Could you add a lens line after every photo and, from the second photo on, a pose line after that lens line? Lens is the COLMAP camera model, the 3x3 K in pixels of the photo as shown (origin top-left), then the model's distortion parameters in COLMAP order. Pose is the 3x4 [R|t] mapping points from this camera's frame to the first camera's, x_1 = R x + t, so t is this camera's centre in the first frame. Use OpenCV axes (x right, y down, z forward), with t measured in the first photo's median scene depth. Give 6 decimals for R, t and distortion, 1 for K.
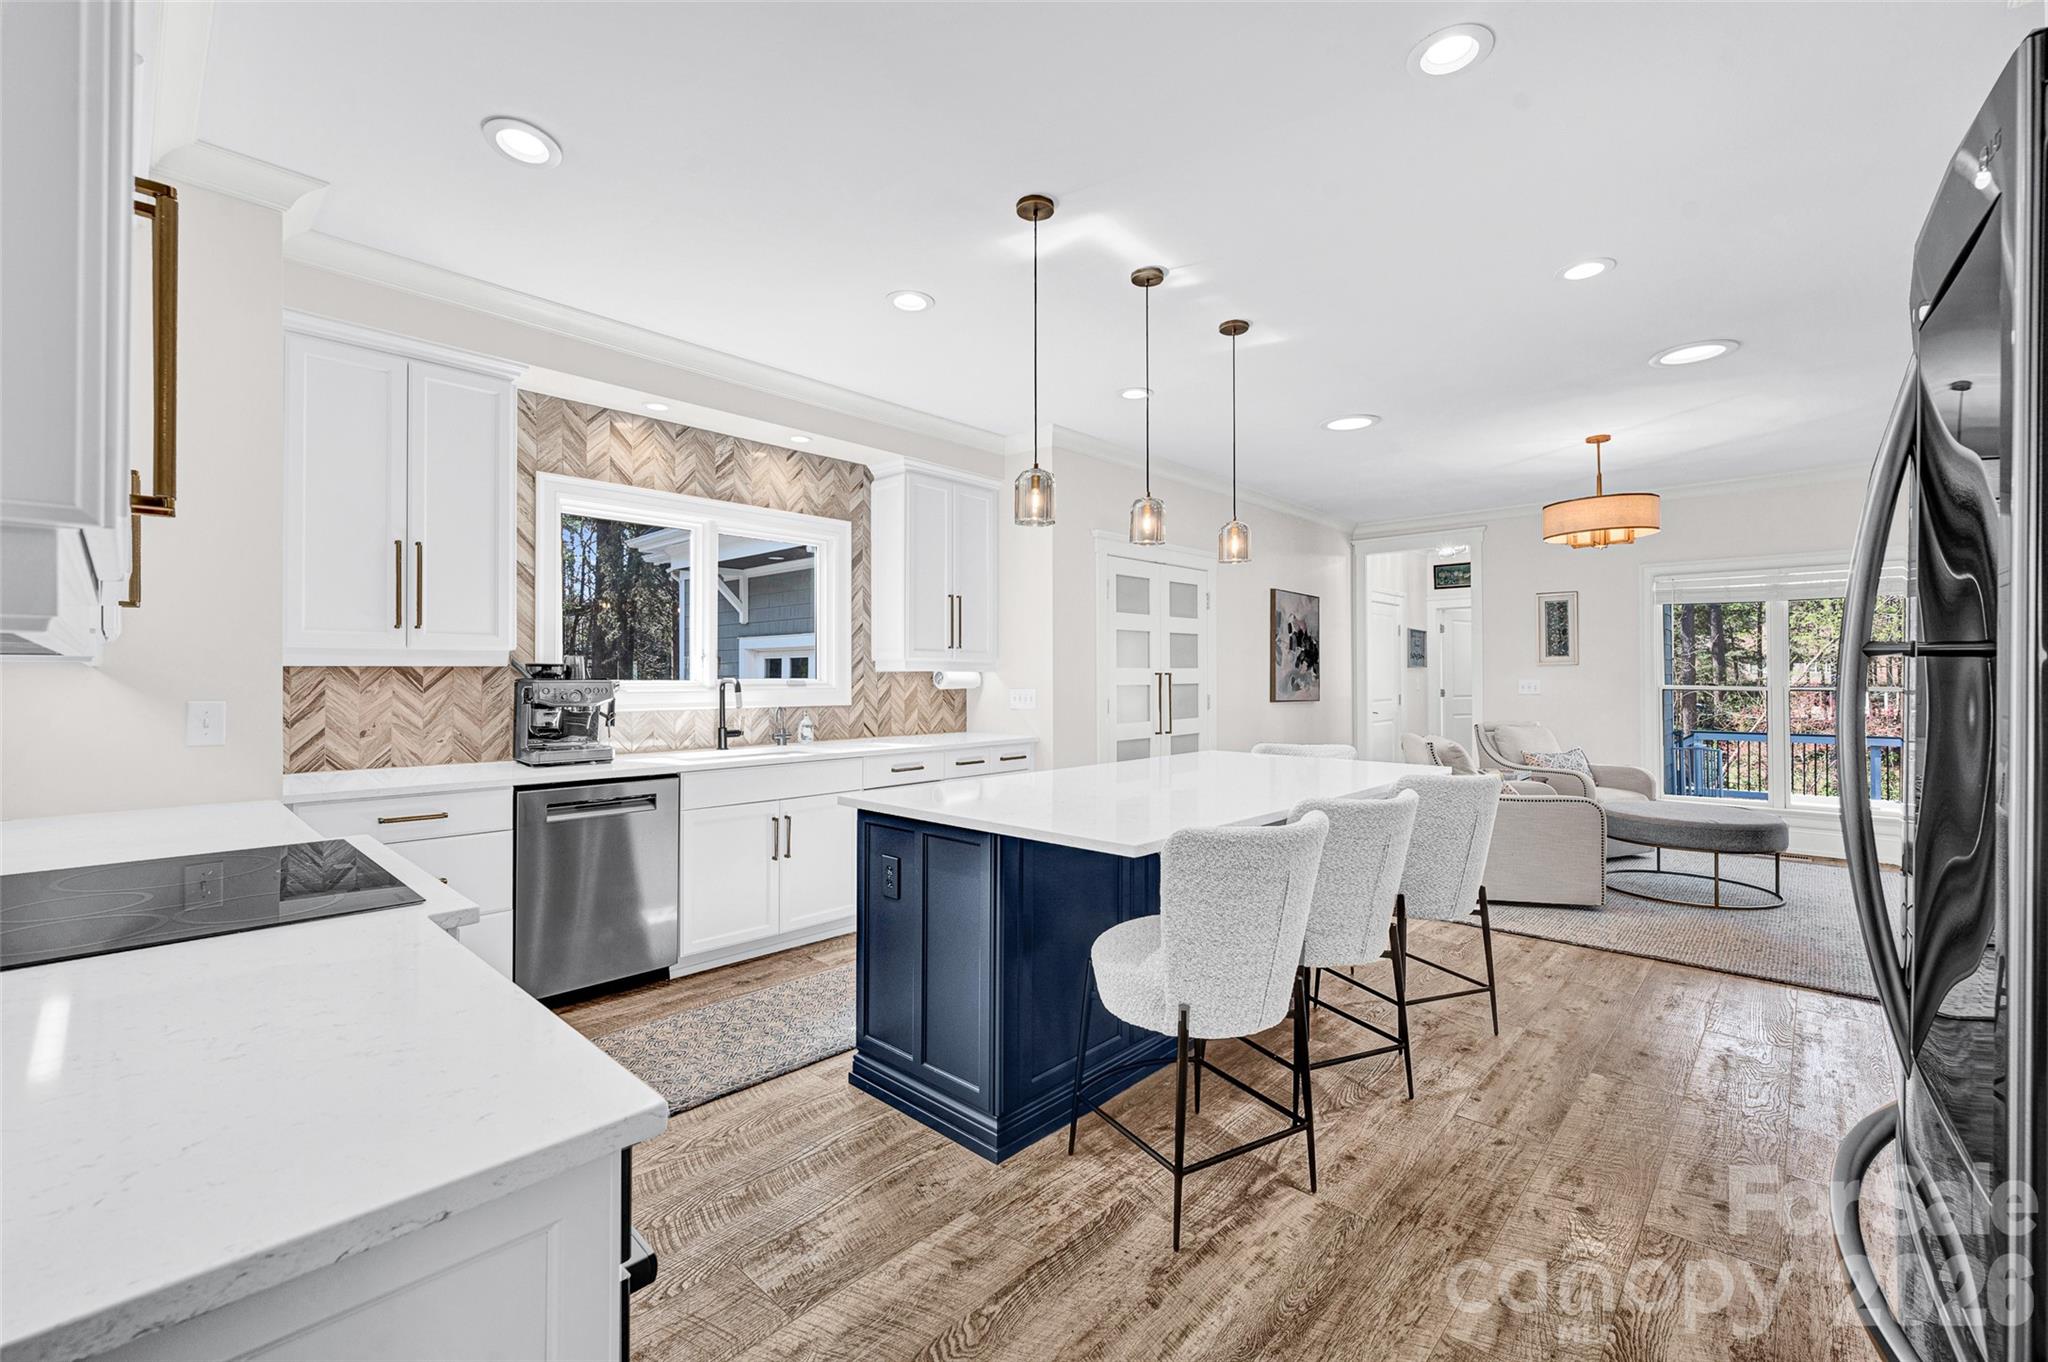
lens RADIAL K [[858.1, 0, 1026.1], [0, 858.1, 675.9], [0, 0, 1]] dist [-0.000011, -0.002113]
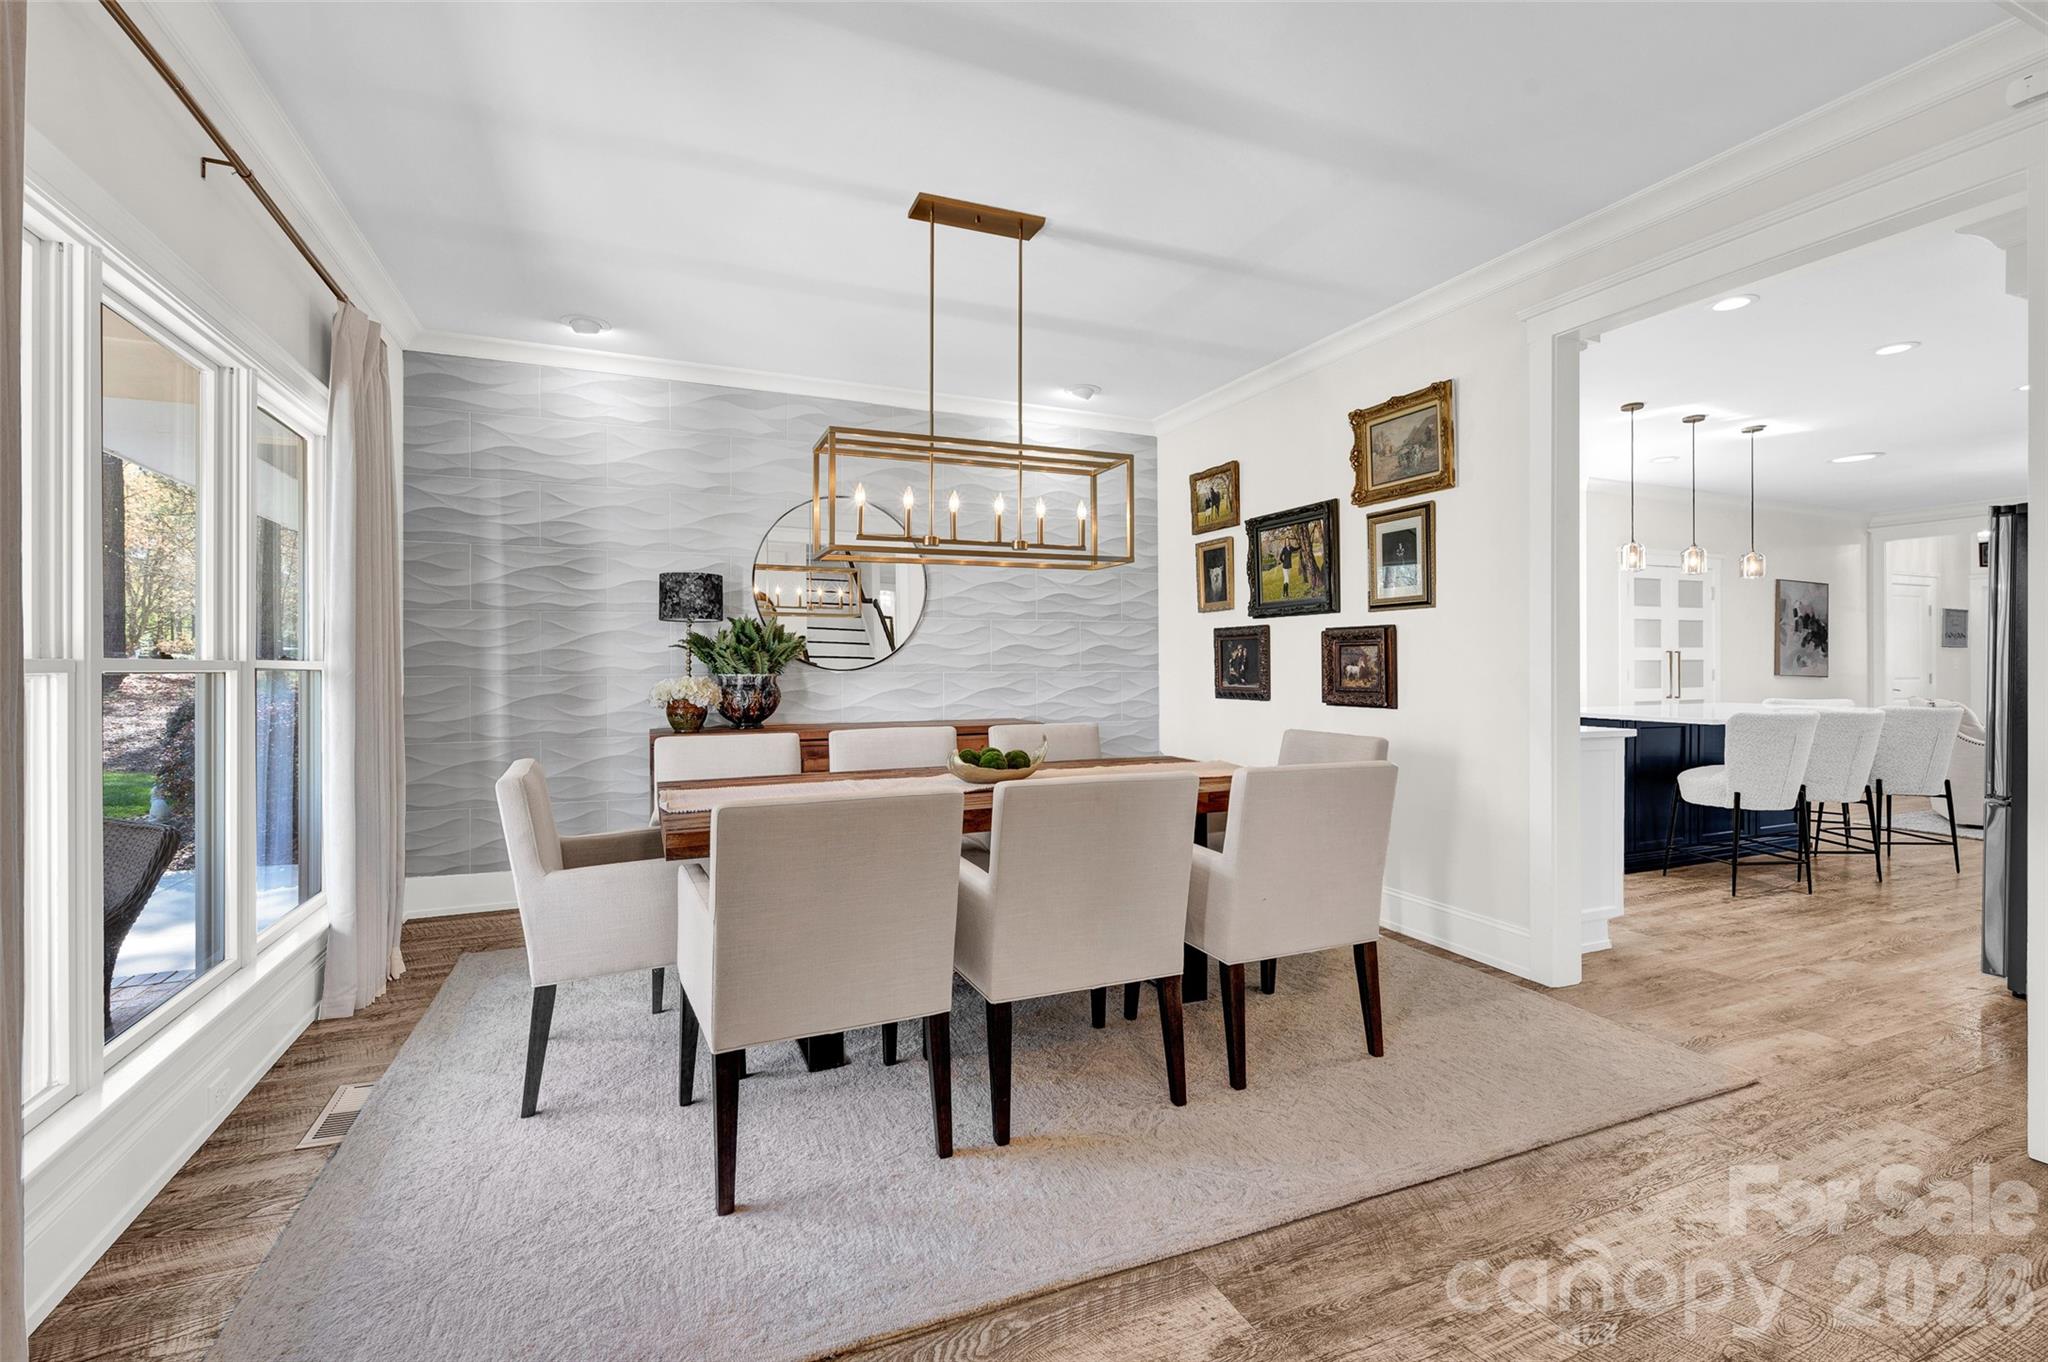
lens RADIAL K [[858.1, 0, 1035.4], [0, 858.1, 673.2], [0, 0, 1]] dist [-0.000011, -0.002113]
pose [[0.911358, 0.003649, -0.411597, -0.255571], [0.001282, 0.999931, 0.011704, 0.018277], [0.411612, -0.011195, 0.911291, -0.808193]]
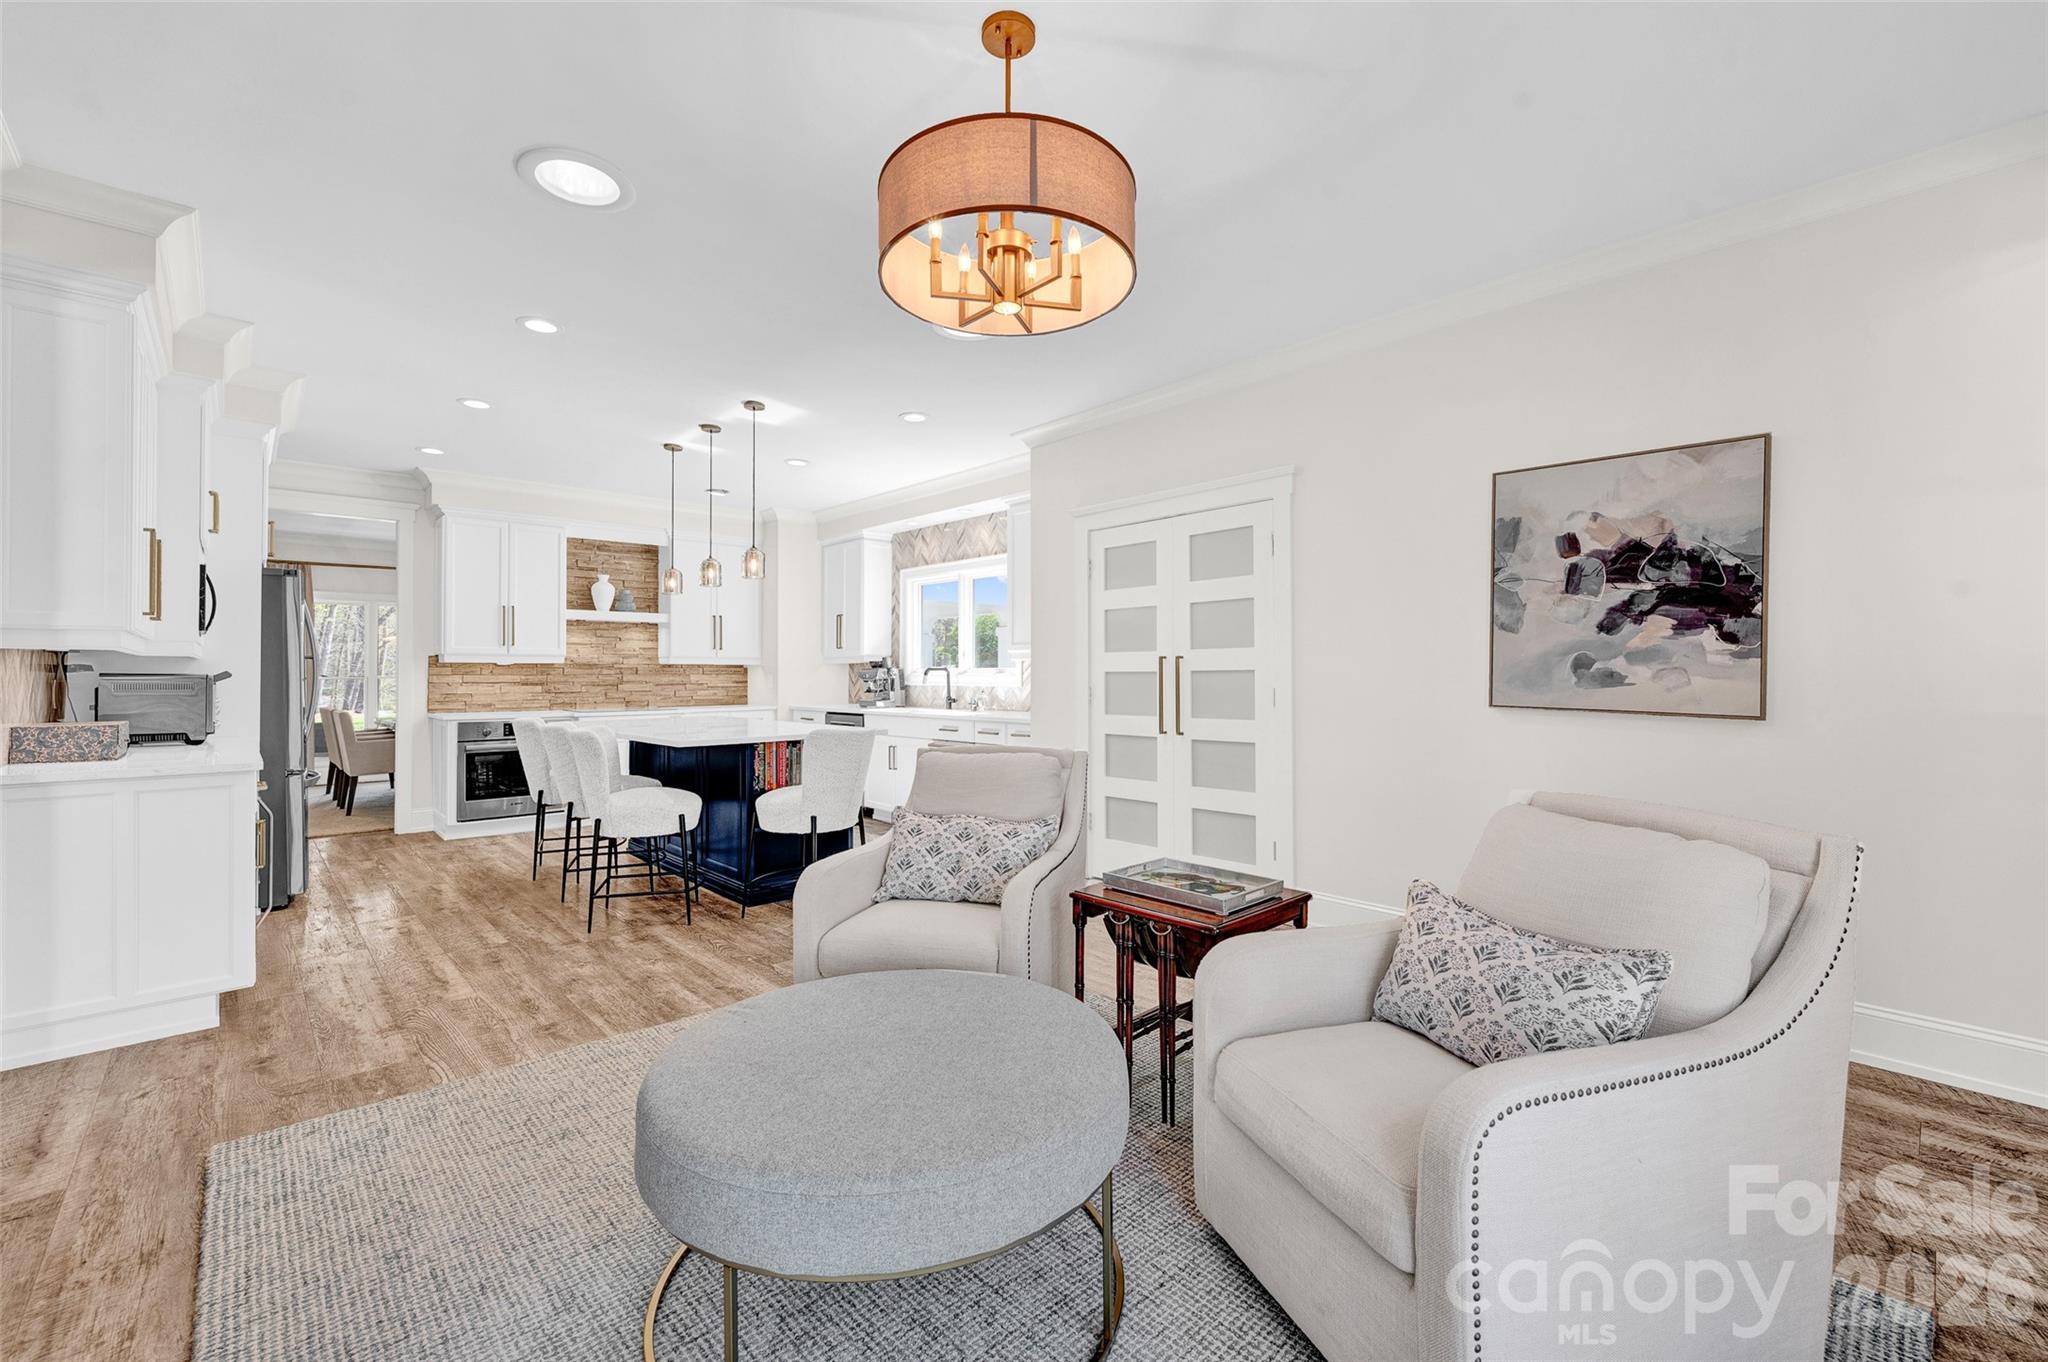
lens RADIAL K [[858.1, 0, 1038.4], [0, 858.1, 675.9], [0, 0, 1]] dist [-0.000011, -0.002113]
pose [[-0.071049, 0.001314, -0.997472, 1.291921], [0.002310, 0.999997, 0.001153, 0.018210], [0.997470, -0.002222, -0.071052, 1.271878]]
